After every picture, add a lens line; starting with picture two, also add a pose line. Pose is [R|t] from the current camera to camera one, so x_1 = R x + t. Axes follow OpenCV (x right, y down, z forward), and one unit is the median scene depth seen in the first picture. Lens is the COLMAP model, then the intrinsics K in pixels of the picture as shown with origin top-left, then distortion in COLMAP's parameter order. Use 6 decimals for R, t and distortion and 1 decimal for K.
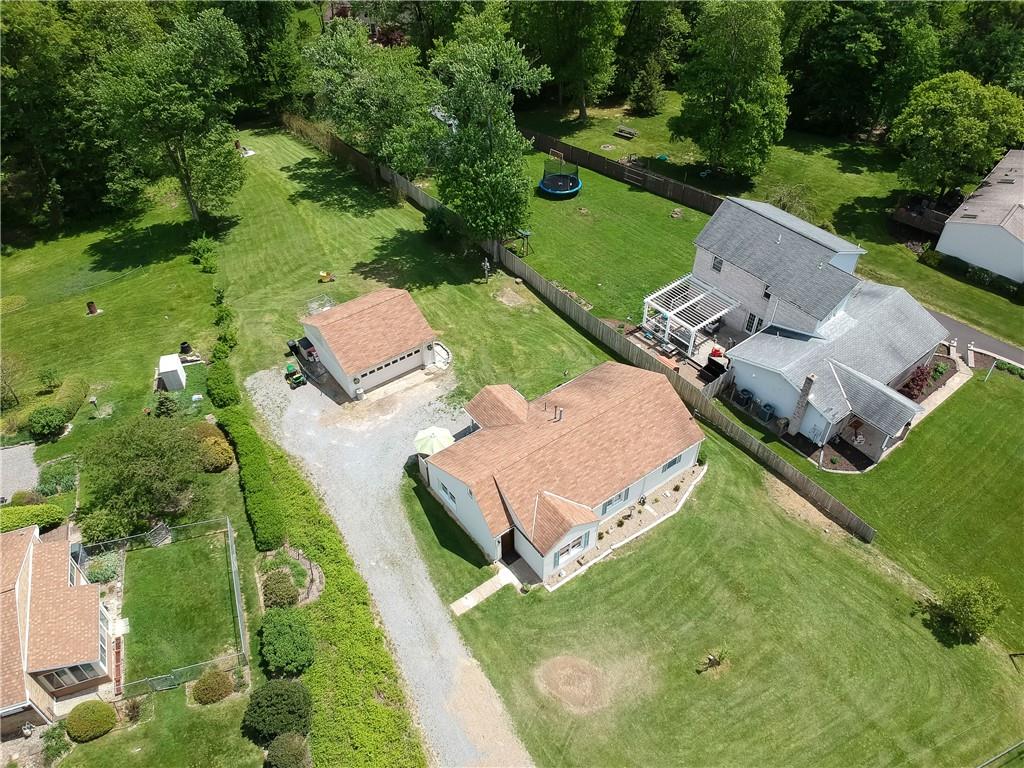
lens RADIAL K [[741.2, 0, 512.6], [0, 741.2, 384.8], [0, 0, 1]] dist [0.037045, -0.091935]
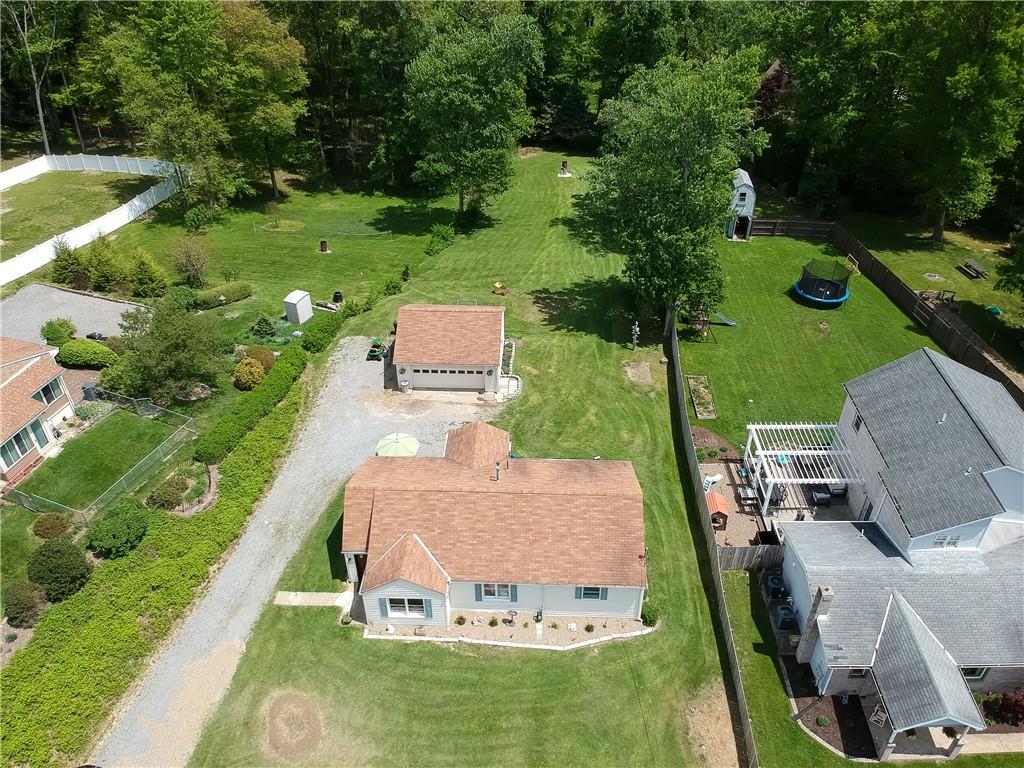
lens RADIAL K [[791.2, 0, 531.7], [0, 791.2, 428.3], [0, 0, 1]] dist [0.006699, -0.017656]
pose [[0.779658, 0.396415, -0.484757, 0.474825], [-0.429471, 0.901869, 0.046773, -0.061824], [0.455729, 0.171722, 0.873397, 0.195522]]
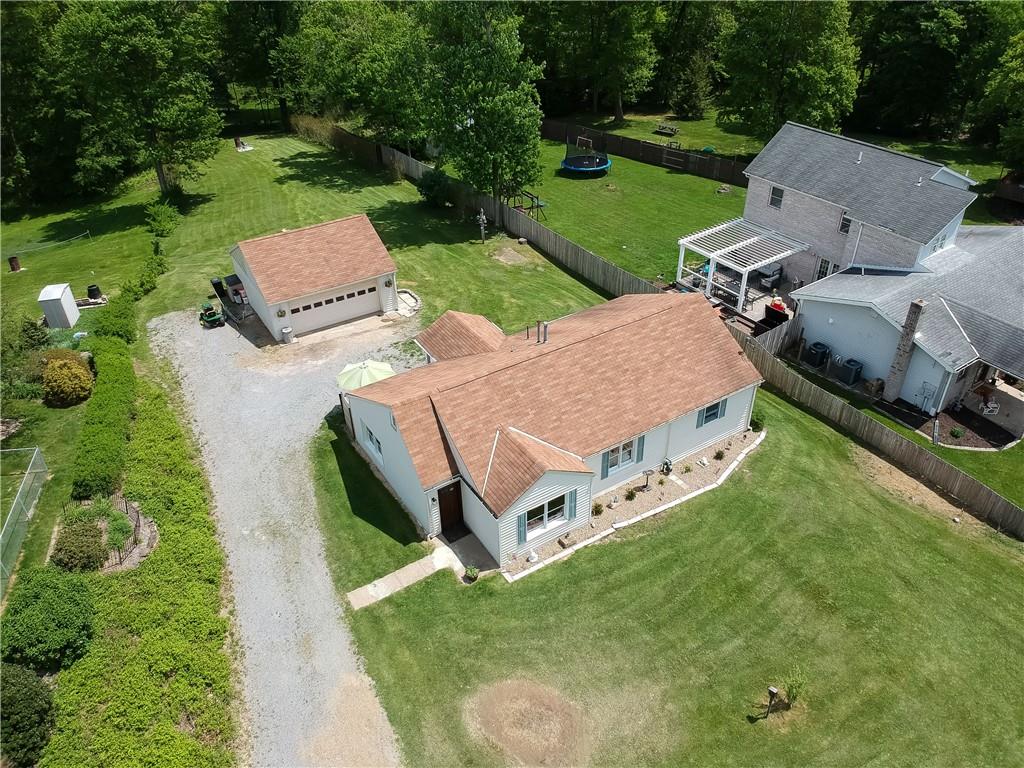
lens RADIAL K [[741.2, 0, 516.1], [0, 741.2, 390.3], [0, 0, 1]] dist [0.037045, -0.091935]
pose [[0.997285, 0.028900, -0.067736, 0.079233], [-0.038350, 0.989029, -0.142654, 0.175864], [0.062870, 0.144864, 0.987452, 0.305569]]
